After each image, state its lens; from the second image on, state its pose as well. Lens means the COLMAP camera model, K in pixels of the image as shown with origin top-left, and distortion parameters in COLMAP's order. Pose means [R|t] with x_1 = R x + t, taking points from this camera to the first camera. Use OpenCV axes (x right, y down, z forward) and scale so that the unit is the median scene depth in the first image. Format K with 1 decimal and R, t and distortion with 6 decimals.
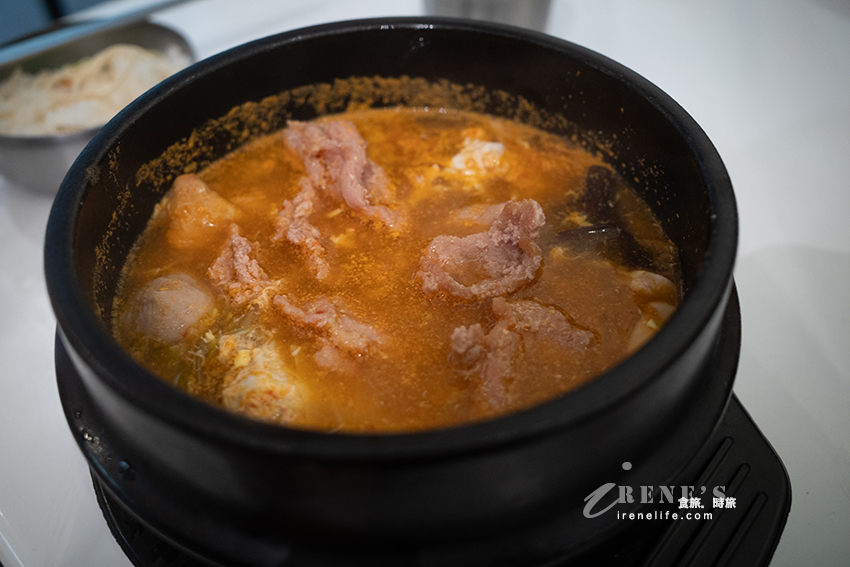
lens RADIAL K [[761.8, 0, 425.0], [0, 761.8, 283.5], [0, 0, 1]] dist [-0.031821, 0.085255]
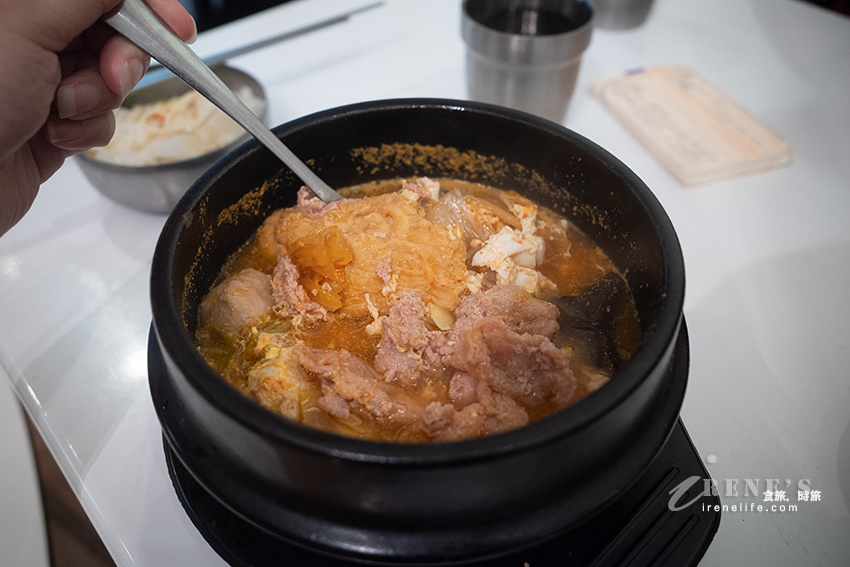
lens RADIAL K [[761.8, 0, 425.0], [0, 761.8, 283.5], [0, 0, 1]] dist [-0.031821, 0.085255]
pose [[0.995562, 0.078654, -0.051662, 0.032231], [-0.078705, 0.996897, 0.001062, -0.057570], [0.051585, 0.003008, 0.998664, -0.223244]]
